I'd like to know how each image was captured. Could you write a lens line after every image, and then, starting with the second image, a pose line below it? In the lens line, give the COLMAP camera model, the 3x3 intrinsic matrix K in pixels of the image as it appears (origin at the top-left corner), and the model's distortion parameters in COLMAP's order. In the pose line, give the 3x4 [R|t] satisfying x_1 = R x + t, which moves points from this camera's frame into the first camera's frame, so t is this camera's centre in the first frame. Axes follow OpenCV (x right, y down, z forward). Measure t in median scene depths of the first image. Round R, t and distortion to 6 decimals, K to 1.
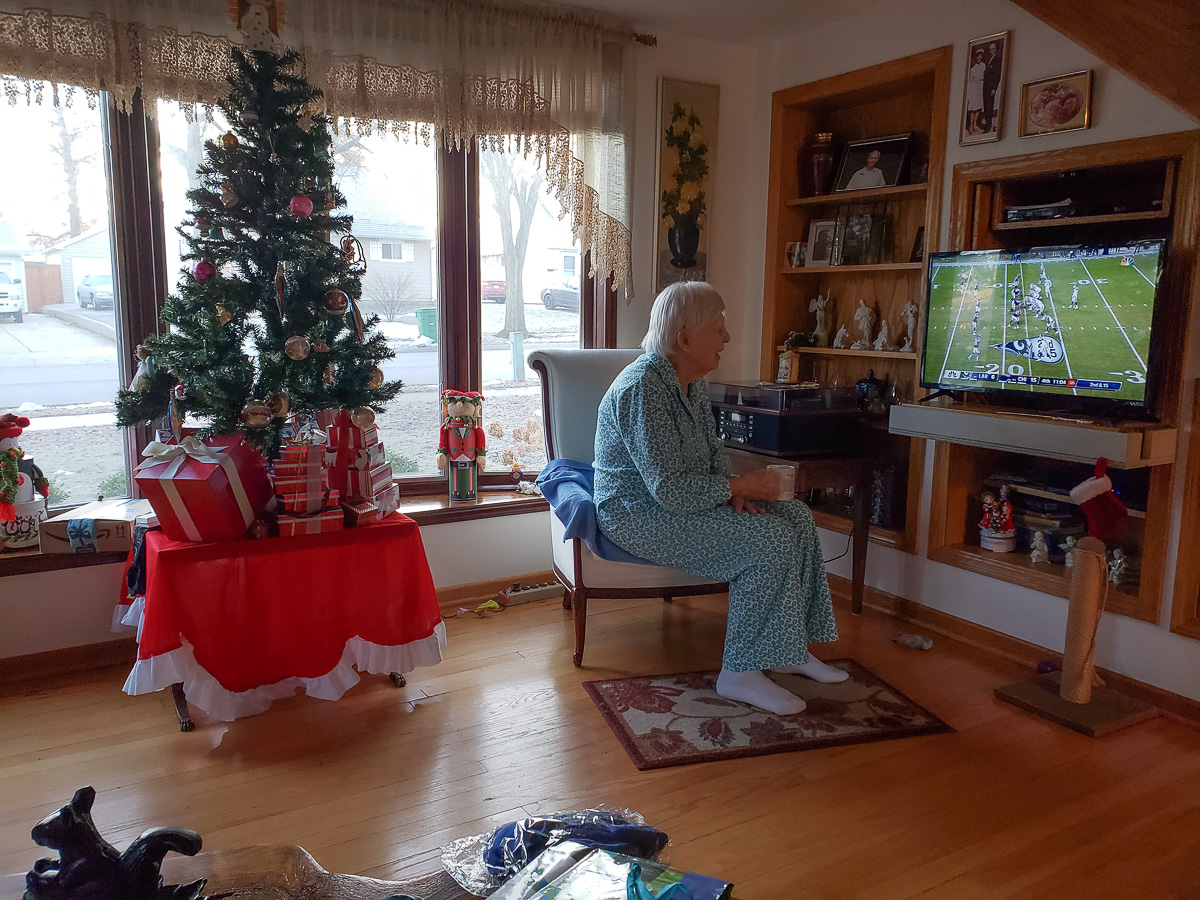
lens RADIAL K [[952.4, 0, 600.0], [0, 952.4, 450.0], [0, 0, 1]] dist [0.032865, 0.002083]
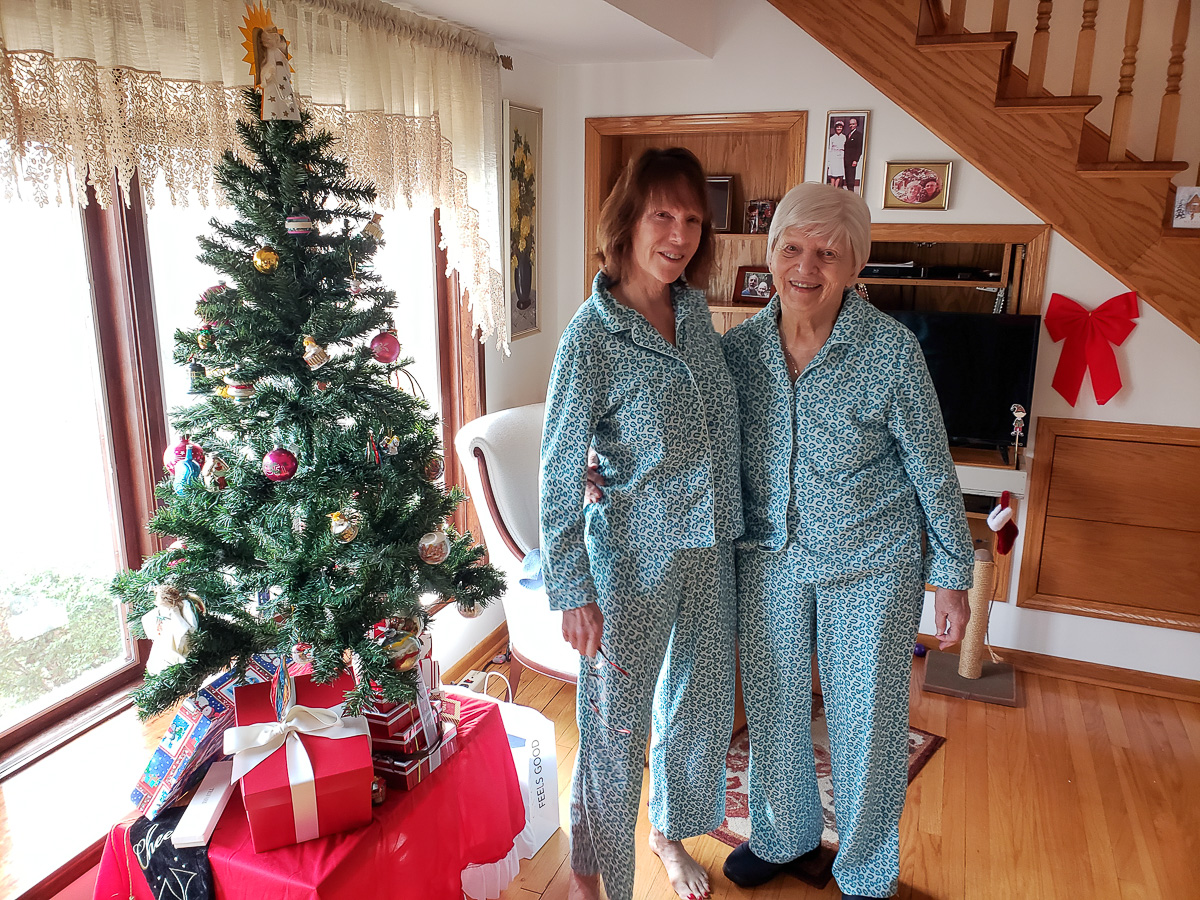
lens RADIAL K [[952.4, 0, 600.0], [0, 952.4, 450.0], [0, 0, 1]] dist [0.032865, 0.002083]
pose [[0.797245, -0.153134, 0.583910, -0.514952], [0.092958, 0.986895, 0.131899, -0.216163], [-0.596456, -0.050877, 0.801032, 0.270397]]
